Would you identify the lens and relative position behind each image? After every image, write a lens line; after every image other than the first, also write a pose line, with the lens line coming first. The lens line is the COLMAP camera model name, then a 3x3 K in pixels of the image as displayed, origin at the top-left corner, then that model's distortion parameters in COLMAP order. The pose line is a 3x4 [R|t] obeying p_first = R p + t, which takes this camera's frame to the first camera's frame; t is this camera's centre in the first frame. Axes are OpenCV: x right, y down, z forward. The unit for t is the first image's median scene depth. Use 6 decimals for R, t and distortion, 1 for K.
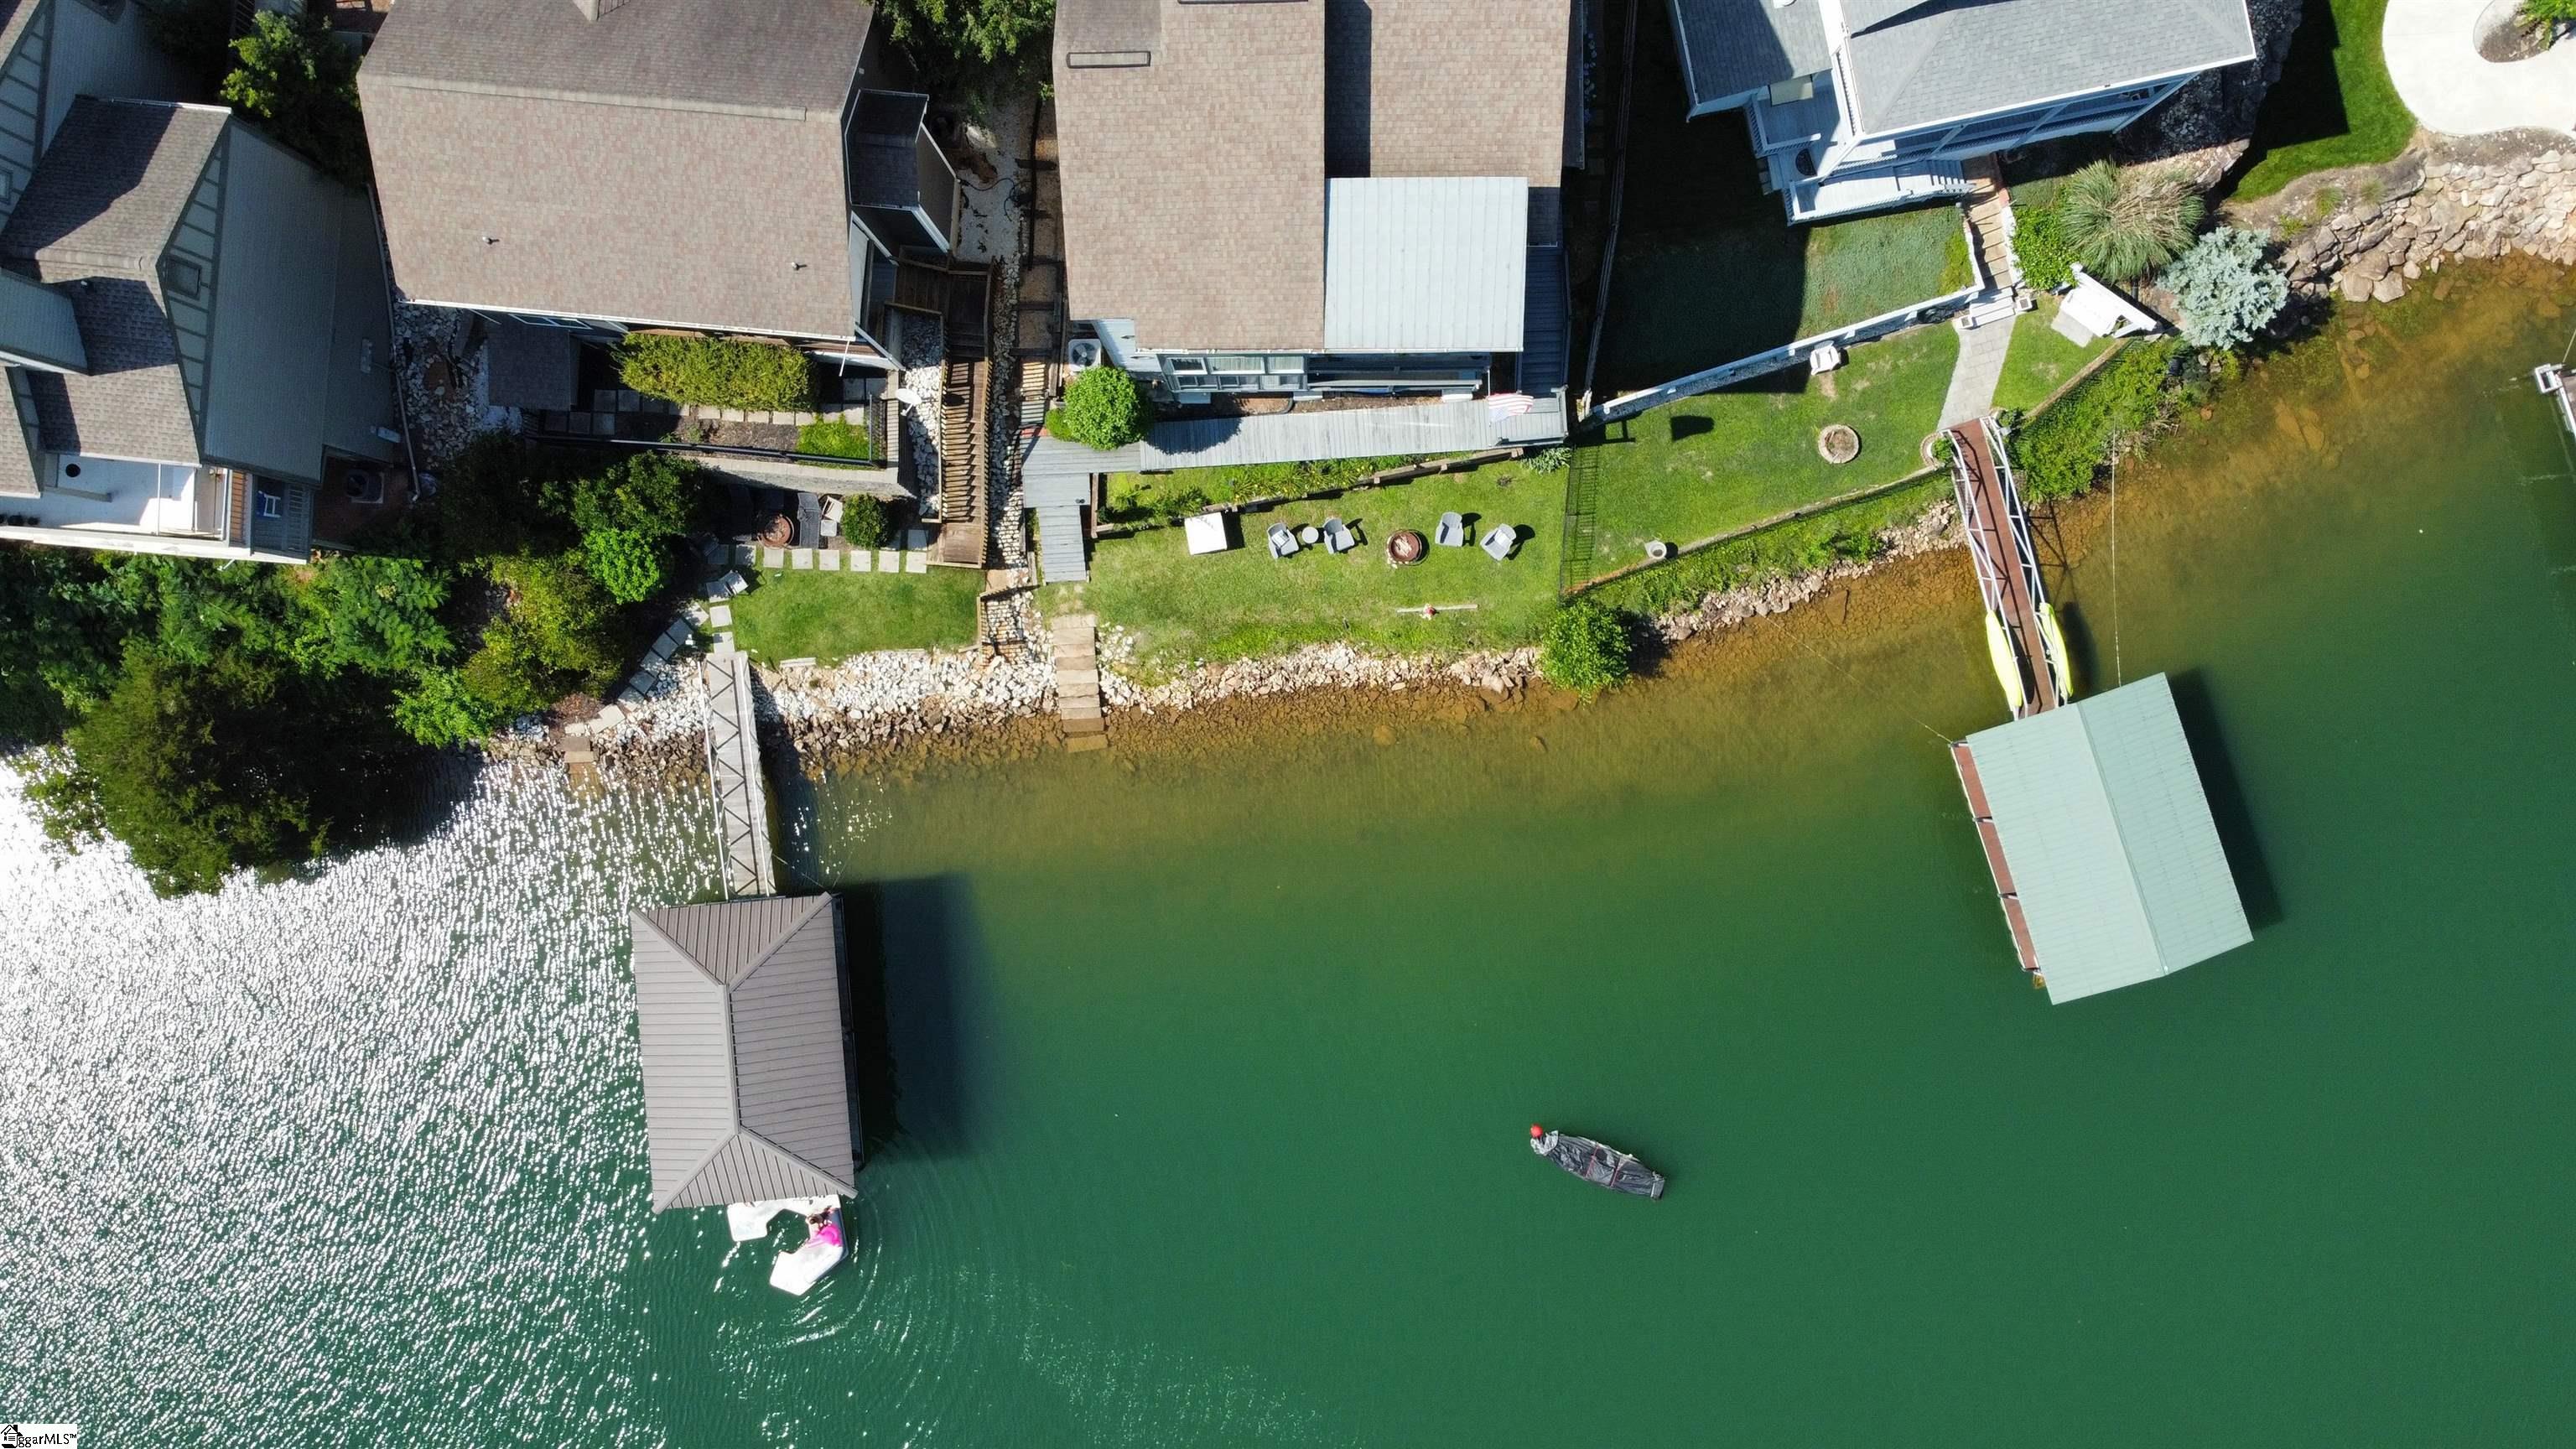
lens RADIAL K [[1972.7, 0, 1285.3], [0, 1972.7, 723.4], [0, 0, 1]] dist [-0.001742, -0.001366]
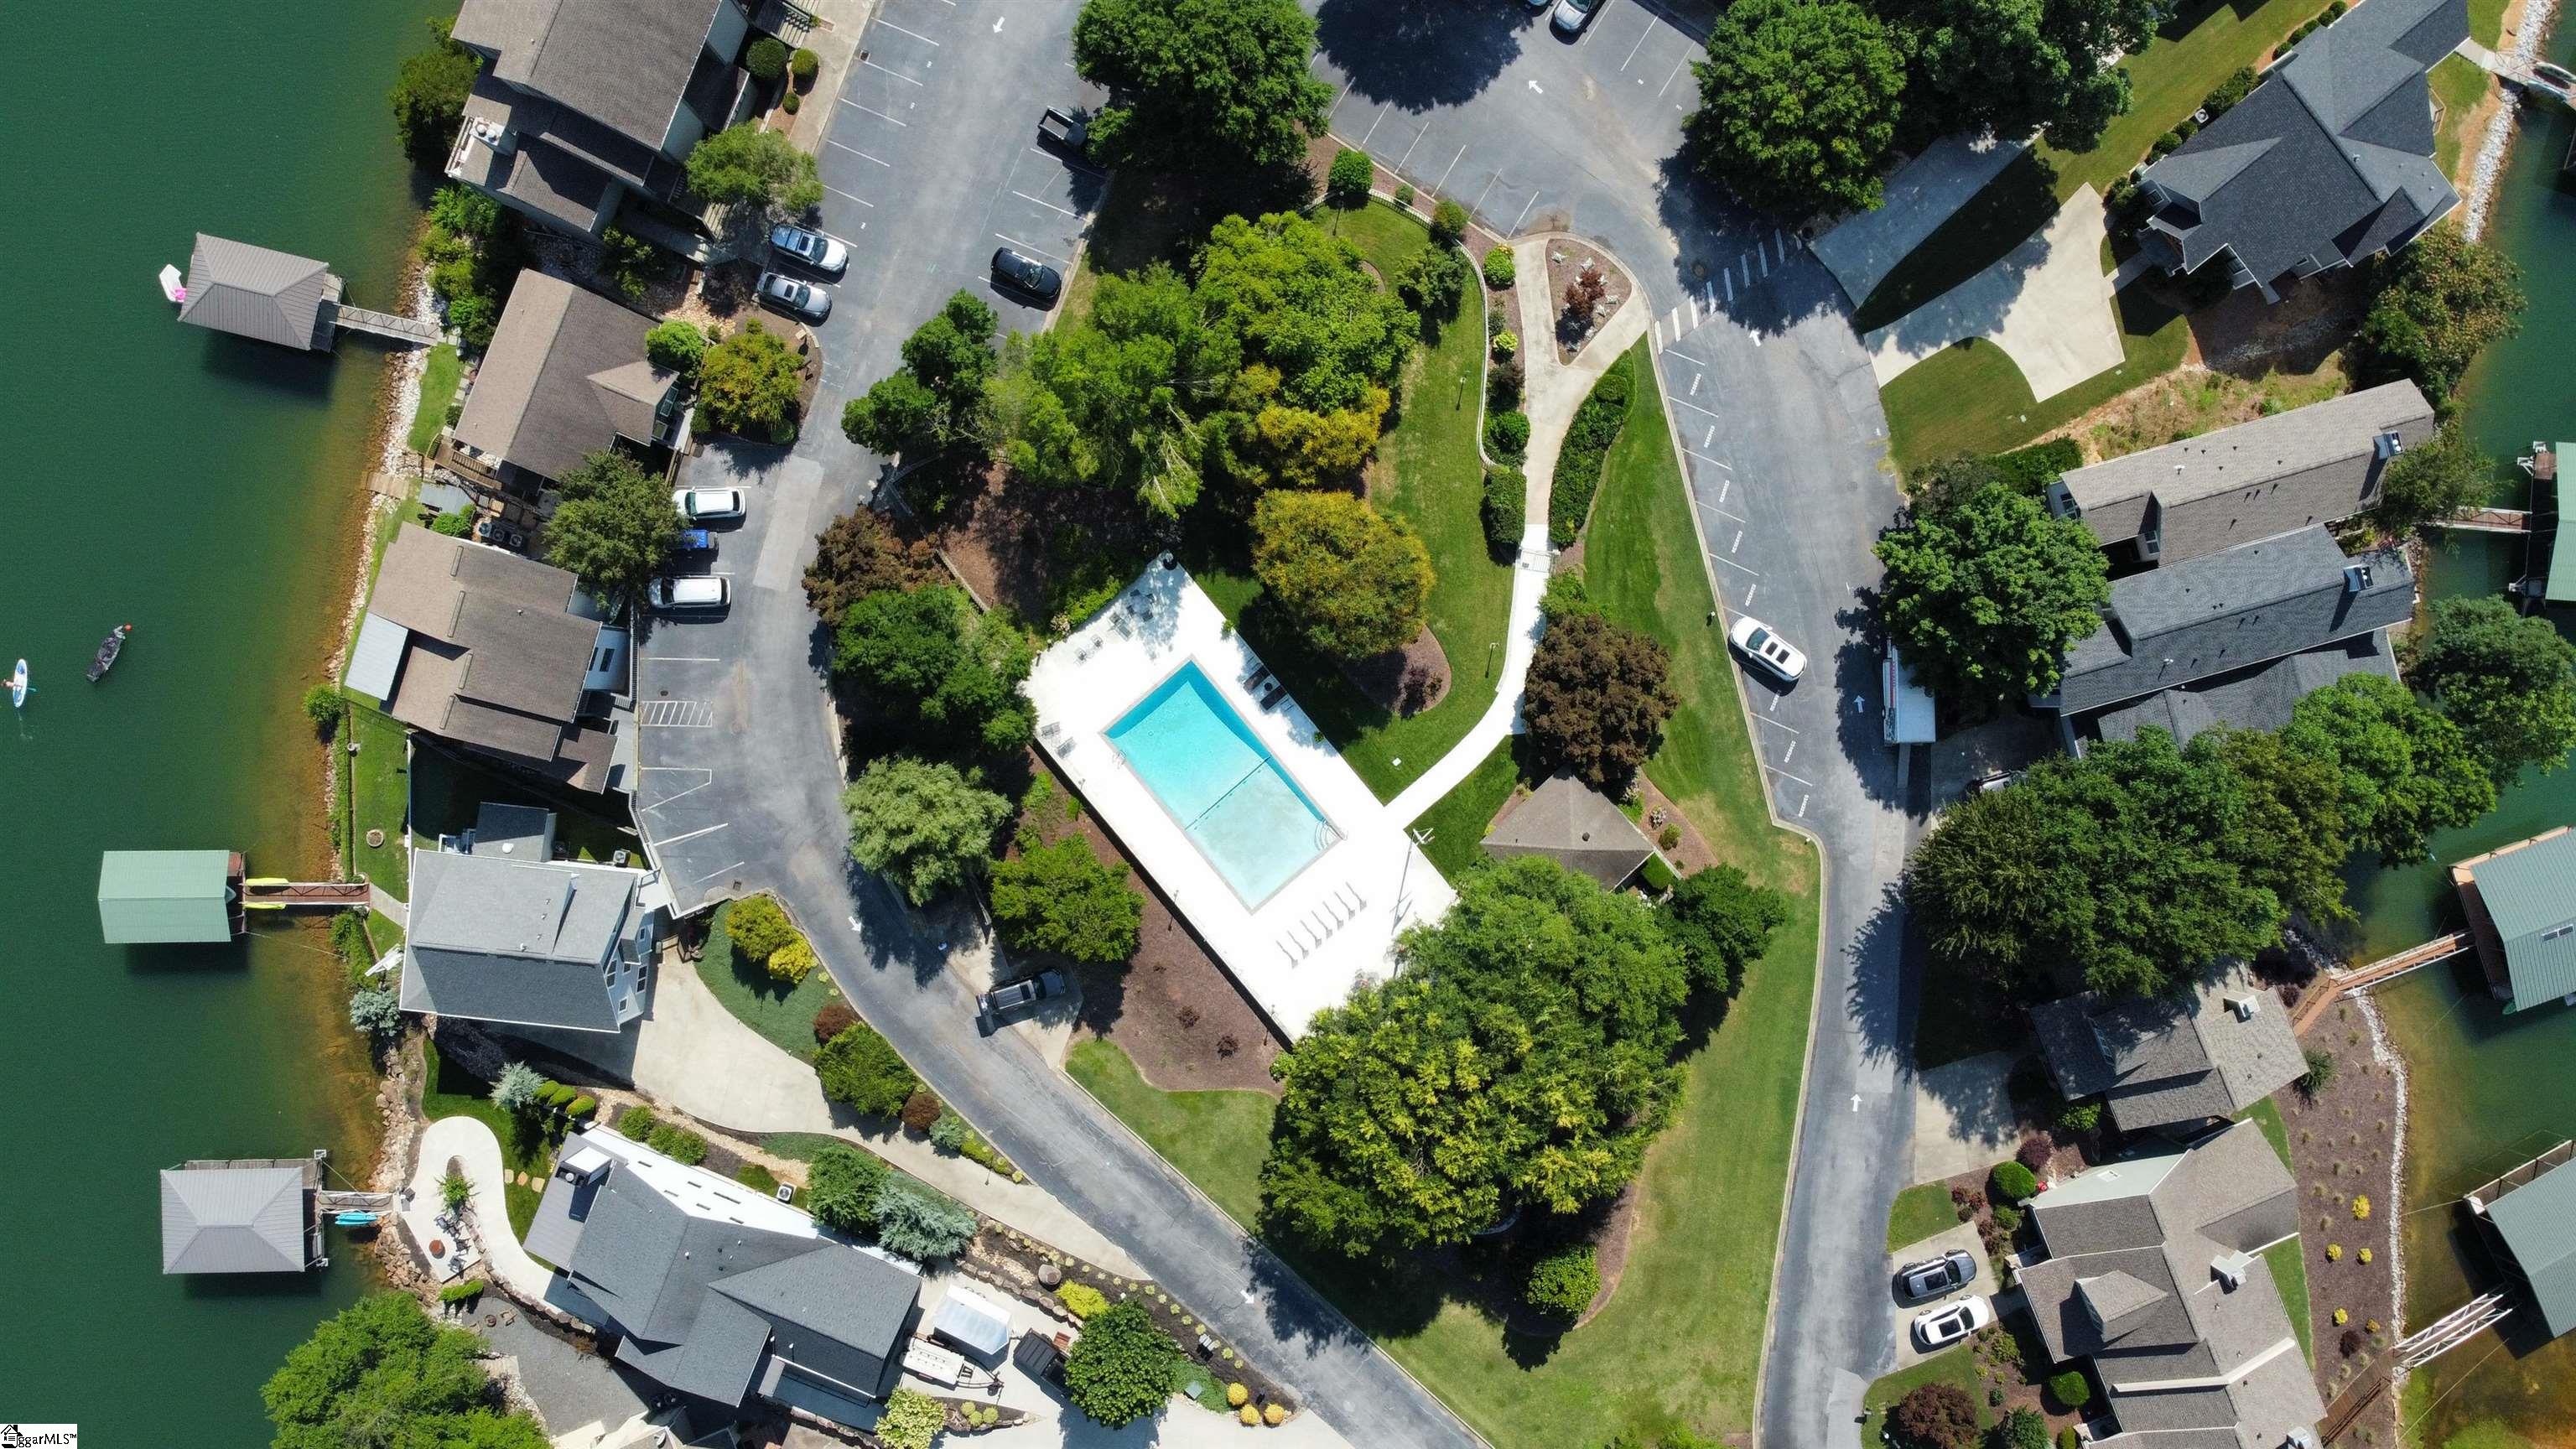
lens RADIAL K [[1972.7, 0, 1285.3], [0, 1972.7, 723.4], [0, 0, 1]] dist [-0.001742, -0.001366]
pose [[-0.295795, 0.955140, 0.014562, -0.183767], [-0.955190, -0.295914, 0.006830, -1.102558], [0.010833, -0.011889, 0.999871, -1.229805]]
